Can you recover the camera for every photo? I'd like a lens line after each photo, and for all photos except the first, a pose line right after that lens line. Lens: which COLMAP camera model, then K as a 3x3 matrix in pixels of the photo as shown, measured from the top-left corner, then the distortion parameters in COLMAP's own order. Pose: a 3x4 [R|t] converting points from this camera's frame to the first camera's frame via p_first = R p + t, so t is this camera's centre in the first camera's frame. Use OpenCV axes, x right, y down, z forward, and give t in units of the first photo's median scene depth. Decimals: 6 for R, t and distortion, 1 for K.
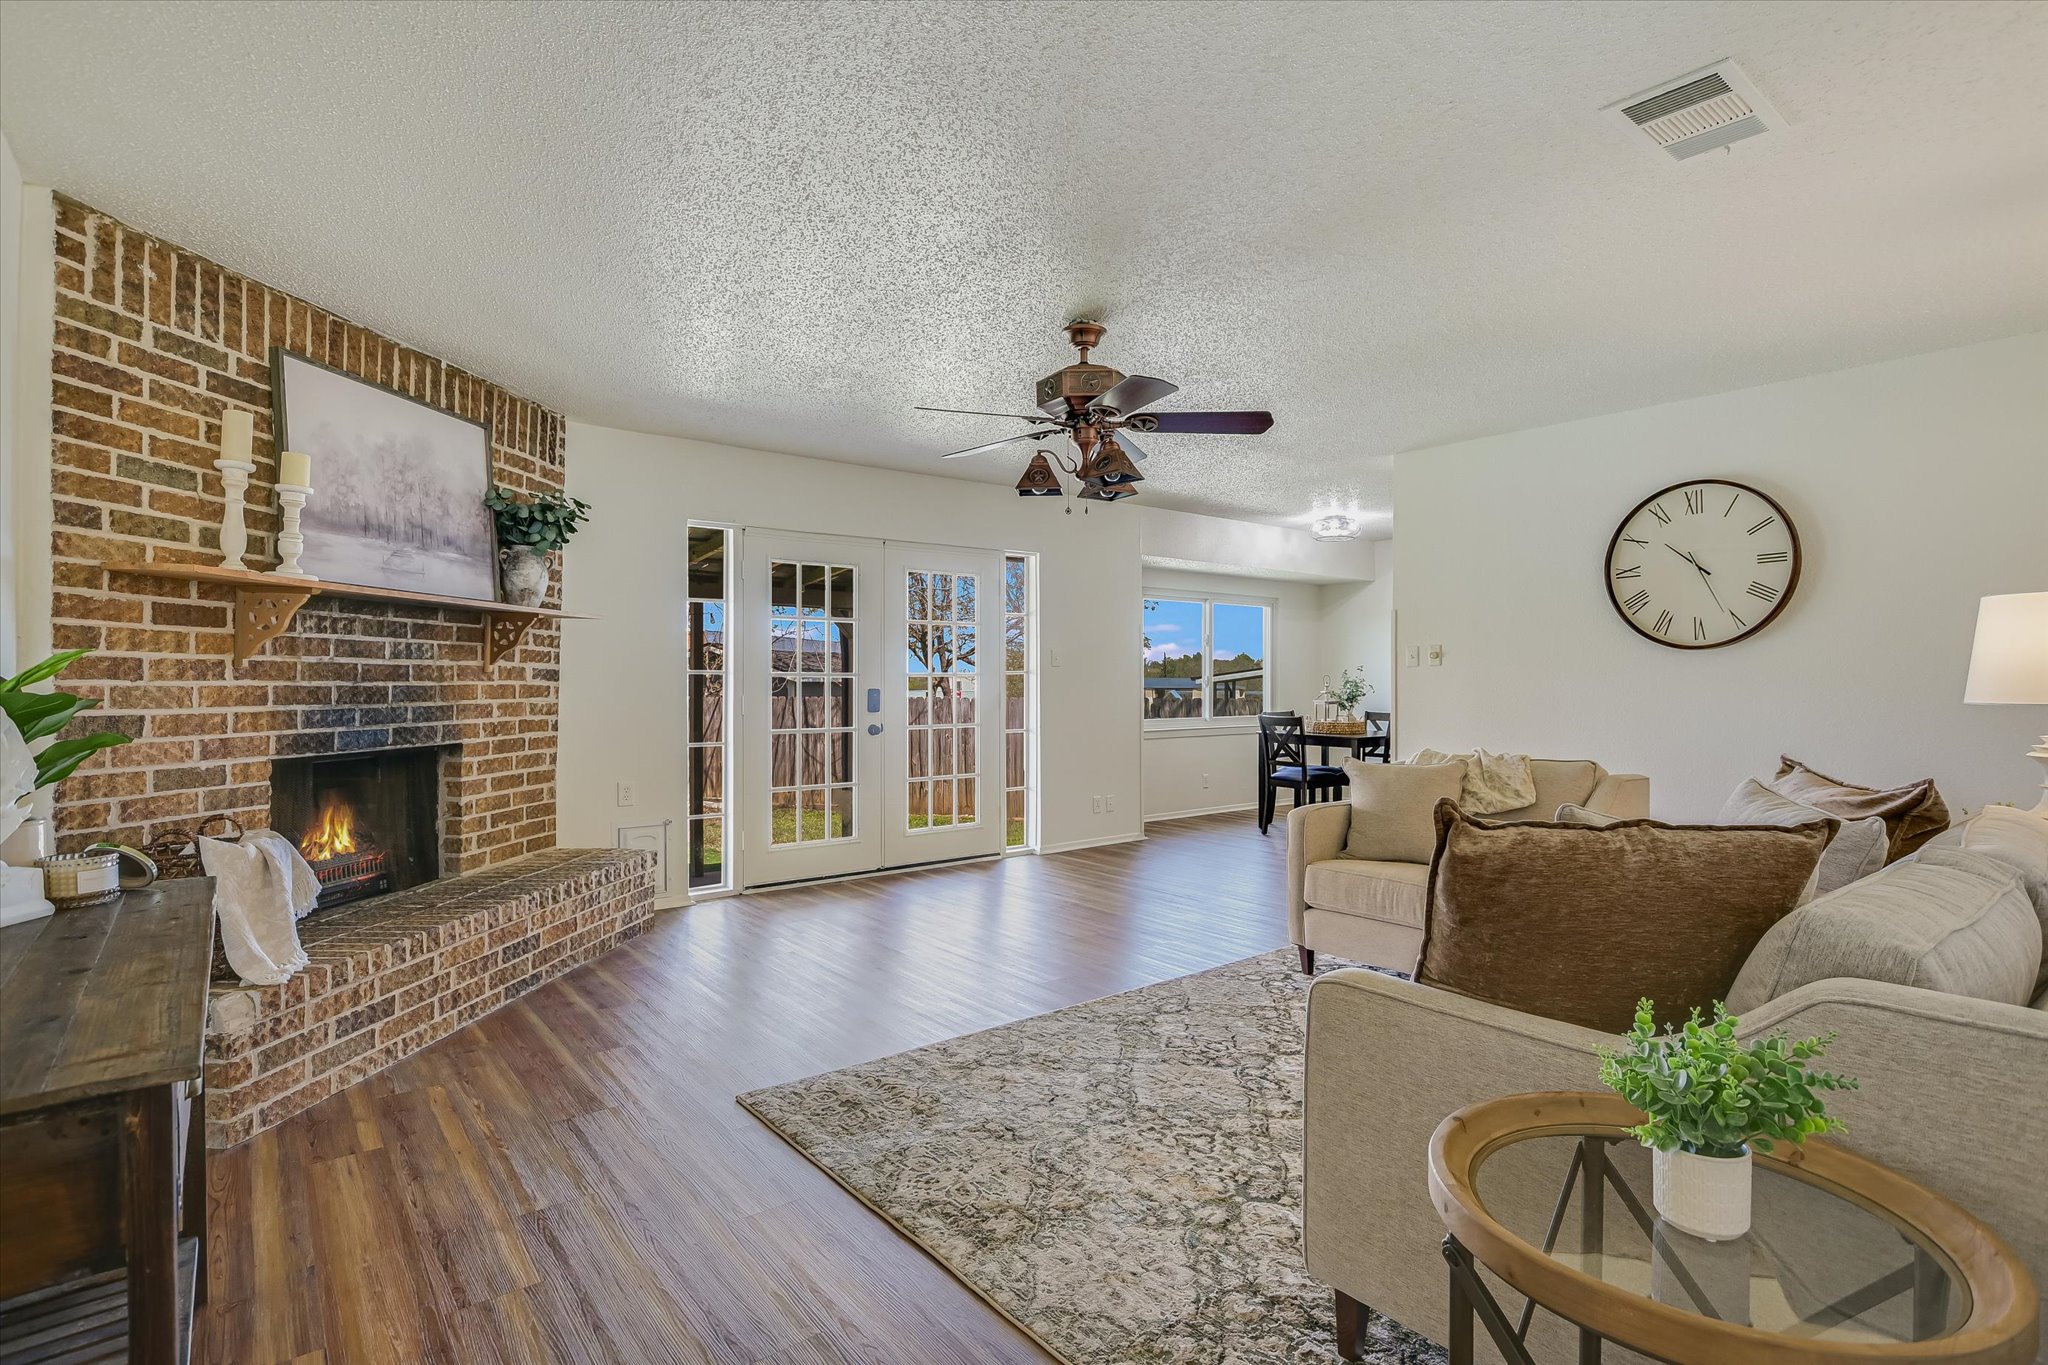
lens RADIAL K [[1000.0, 0, 1007.8], [0, 1000.0, 684.1], [0, 0, 1]] dist [-0.009949, 0.005708]
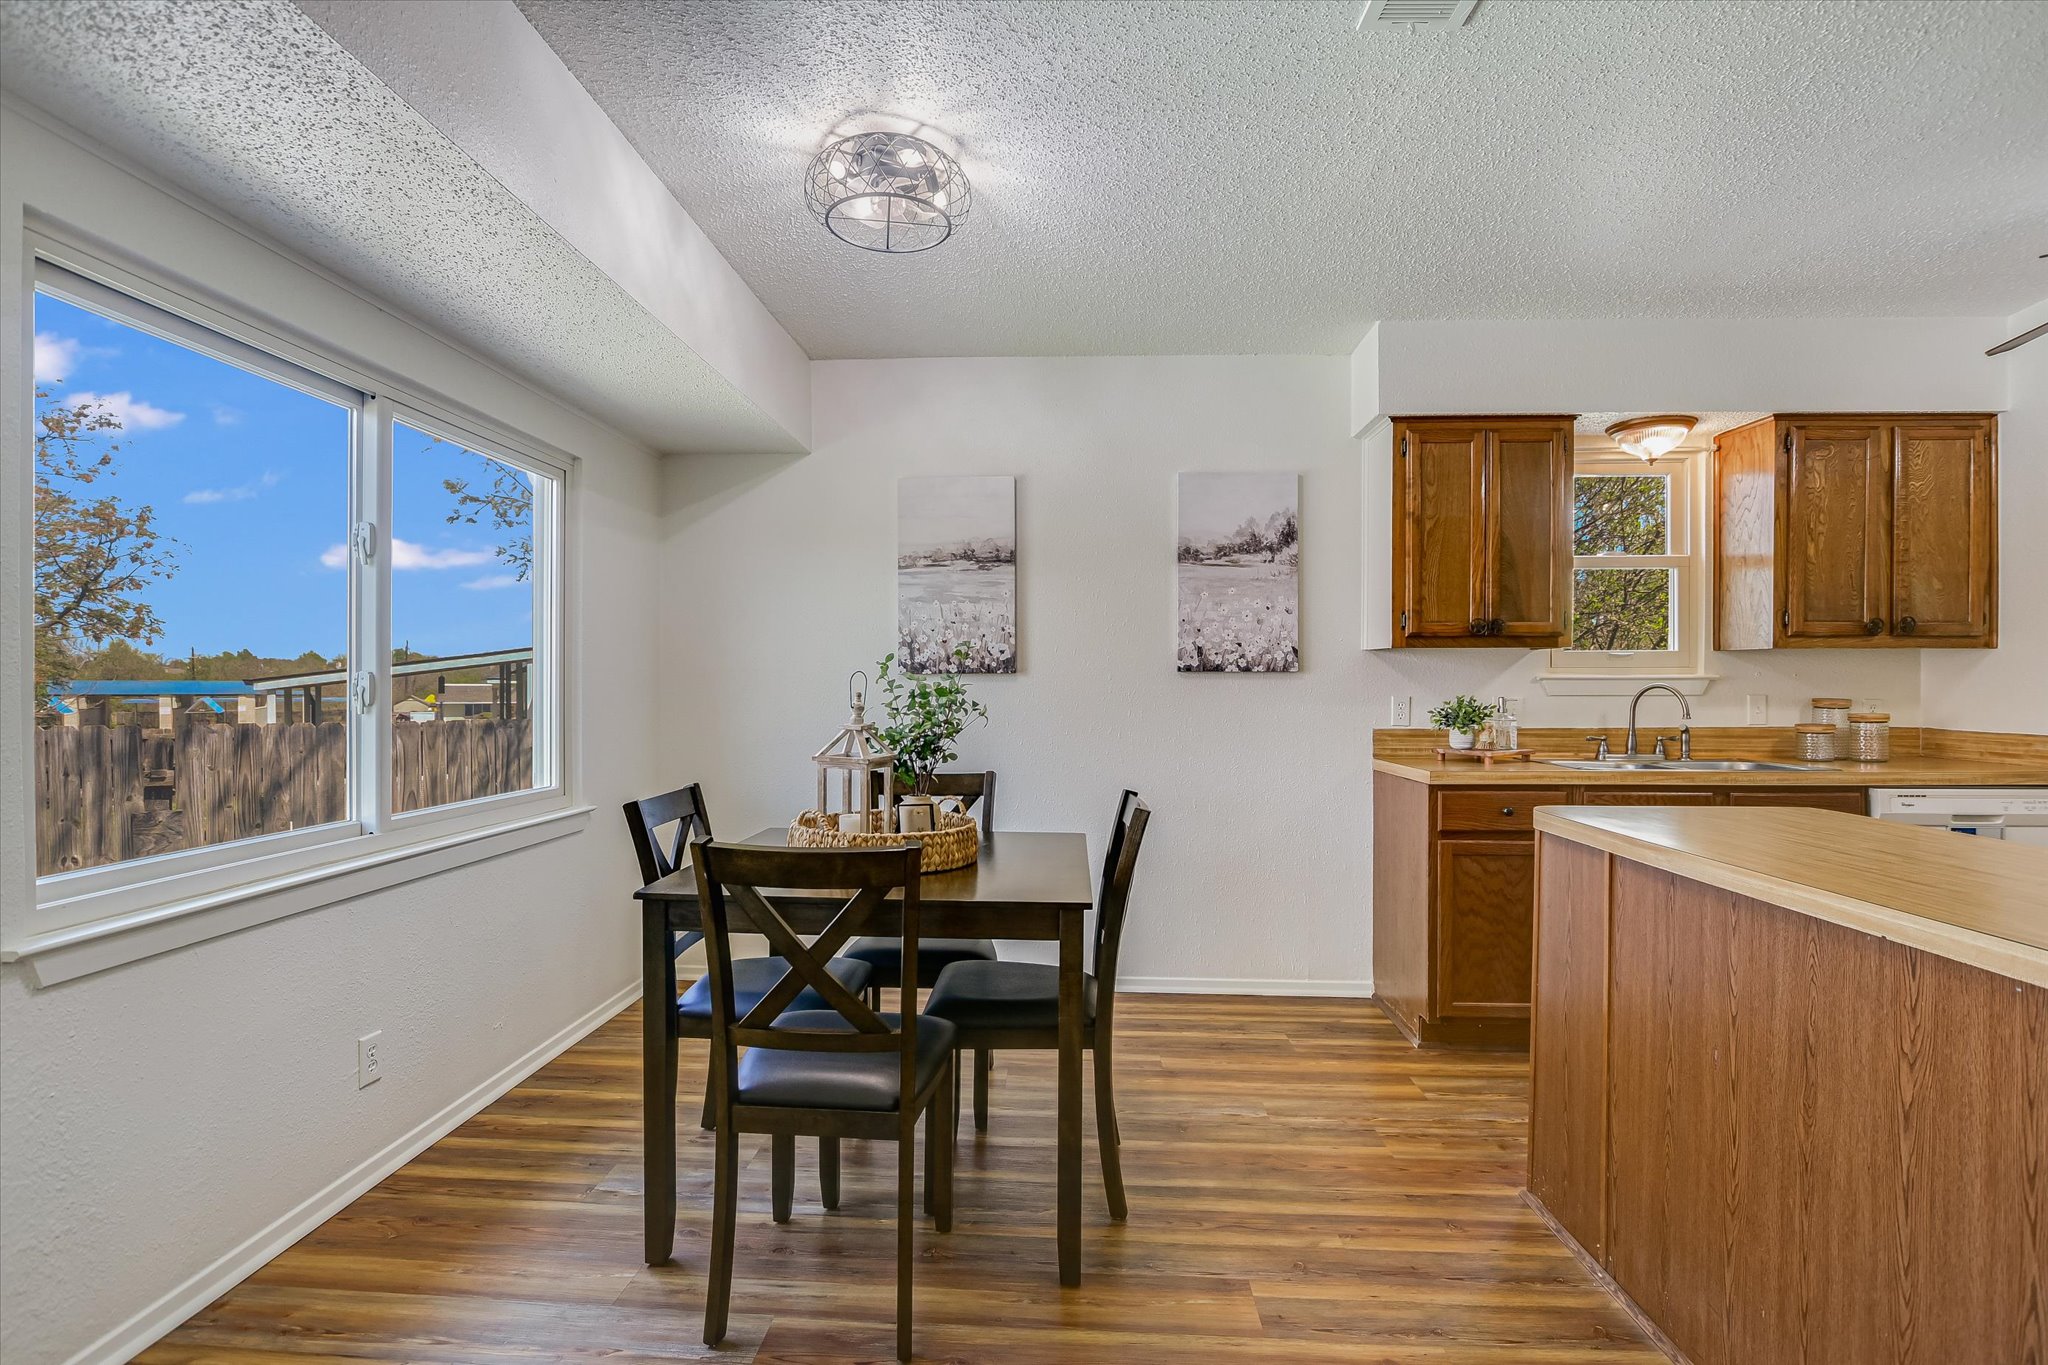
lens RADIAL K [[1000.0, 0, 1014.8], [0, 1000.0, 690.7], [0, 0, 1]] dist [-0.009949, 0.005708]
pose [[0.662635, -0.001773, 0.748940, 0.196883], [0.000136, 0.999997, 0.002247, -0.005225], [-0.748942, -0.001386, 0.662634, 1.208825]]
